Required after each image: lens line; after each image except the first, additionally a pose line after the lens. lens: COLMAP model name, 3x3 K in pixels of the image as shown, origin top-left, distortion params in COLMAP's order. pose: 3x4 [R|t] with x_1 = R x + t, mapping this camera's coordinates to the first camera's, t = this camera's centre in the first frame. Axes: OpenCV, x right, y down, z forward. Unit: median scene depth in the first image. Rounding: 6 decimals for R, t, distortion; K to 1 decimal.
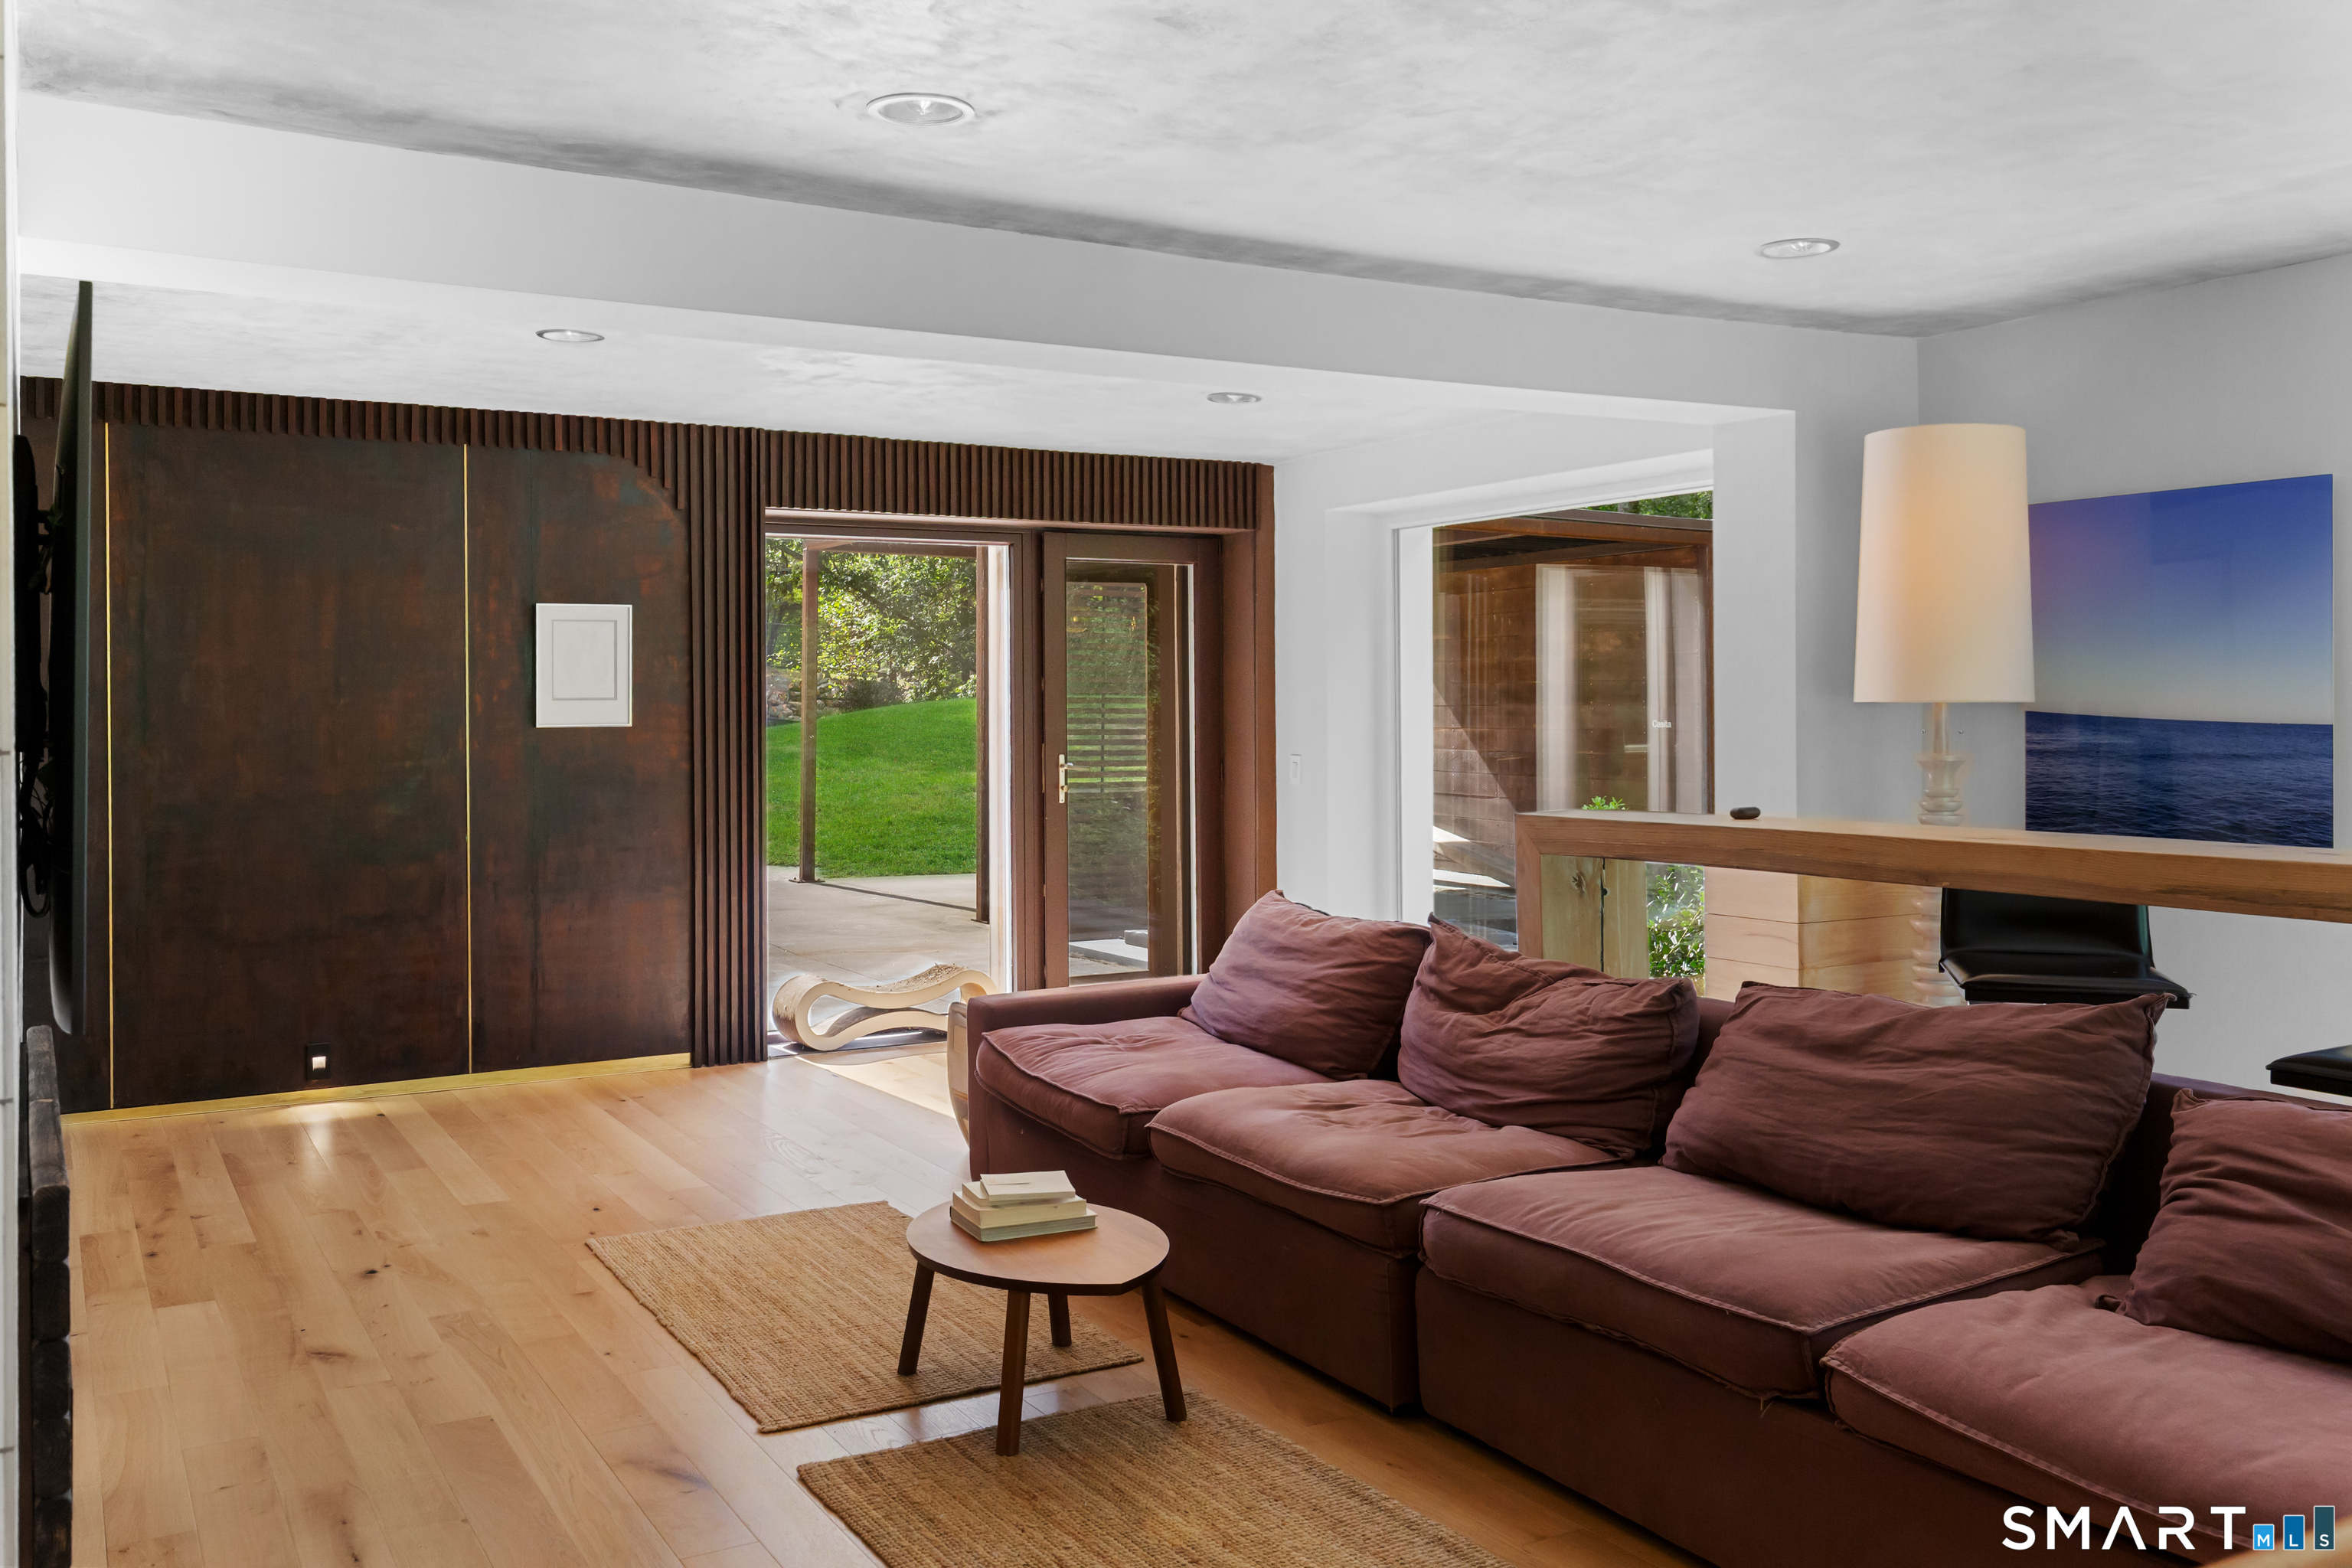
lens RADIAL K [[1940.5, 0, 1176.0], [0, 1940.5, 784.0], [0, 0, 1]] dist [-0.002506, -0.001231]
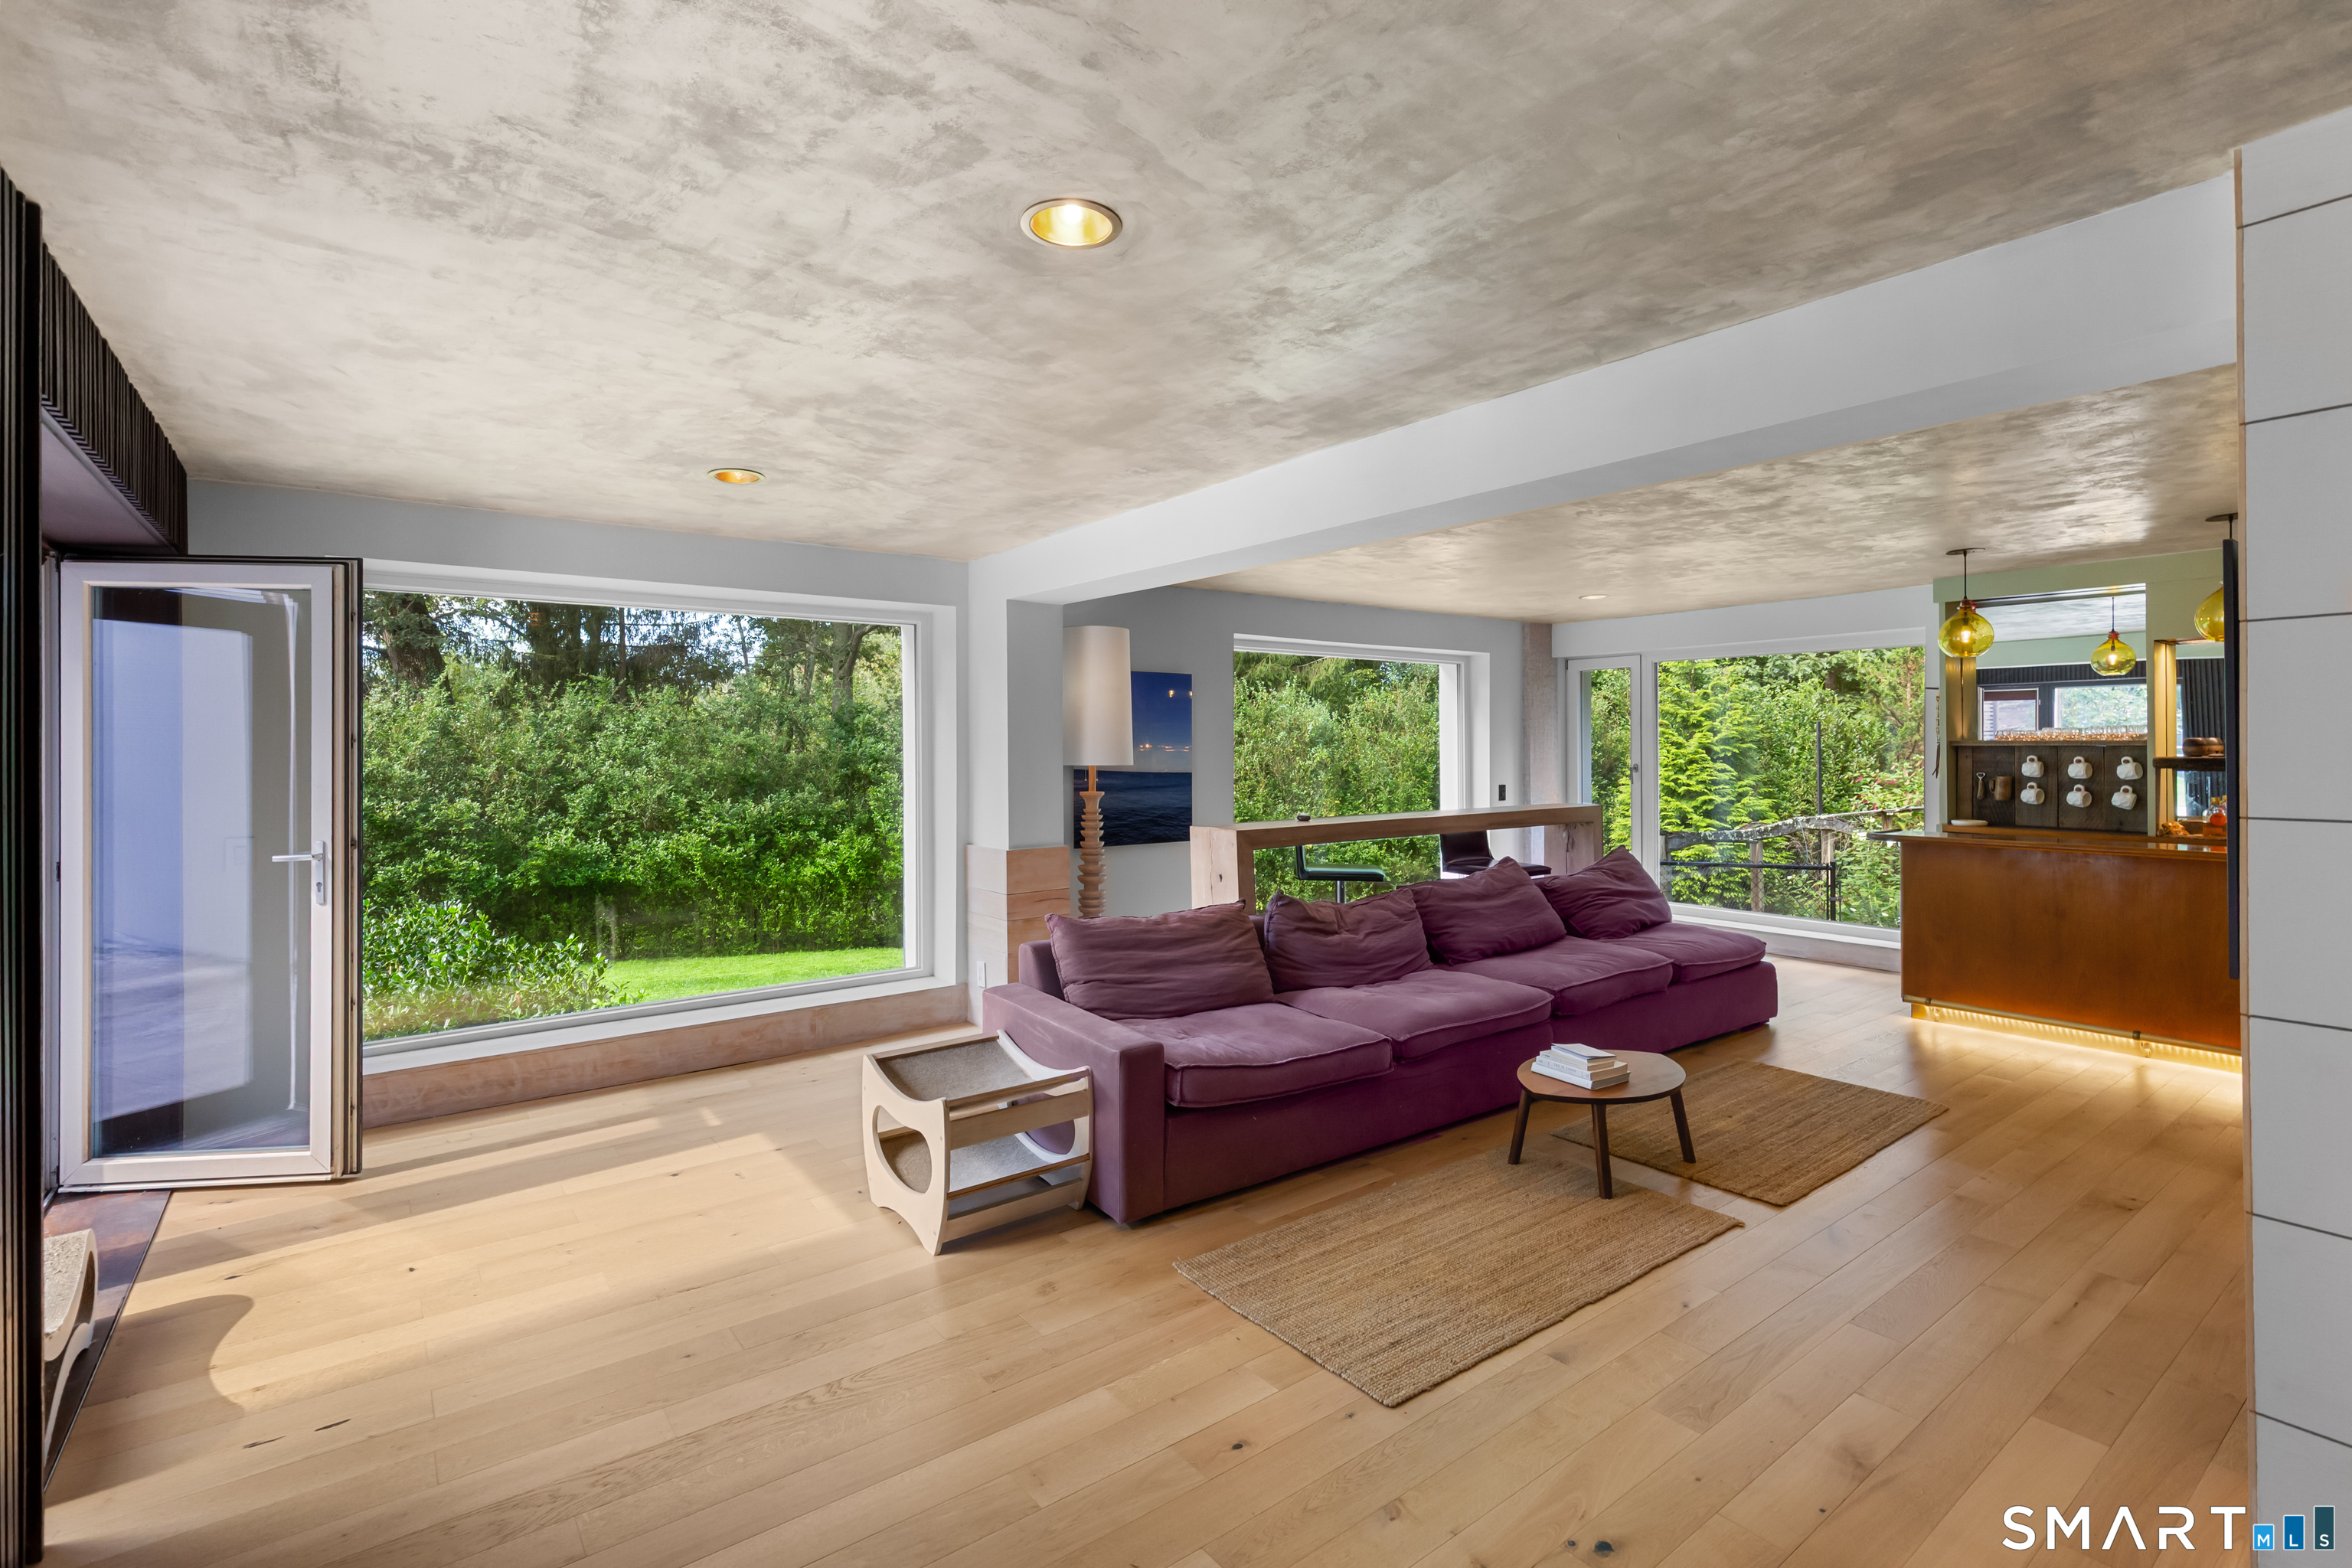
lens RADIAL K [[1094.6, 0, 1187.1], [0, 1094.6, 745.1], [0, 0, 1]] dist [0.002188, -0.000178]
pose [[-0.126301, 0.020142, 0.991787, -1.032951], [0.055757, 0.998357, -0.013175, -0.064253], [-0.990424, 0.053635, -0.127217, 1.527941]]
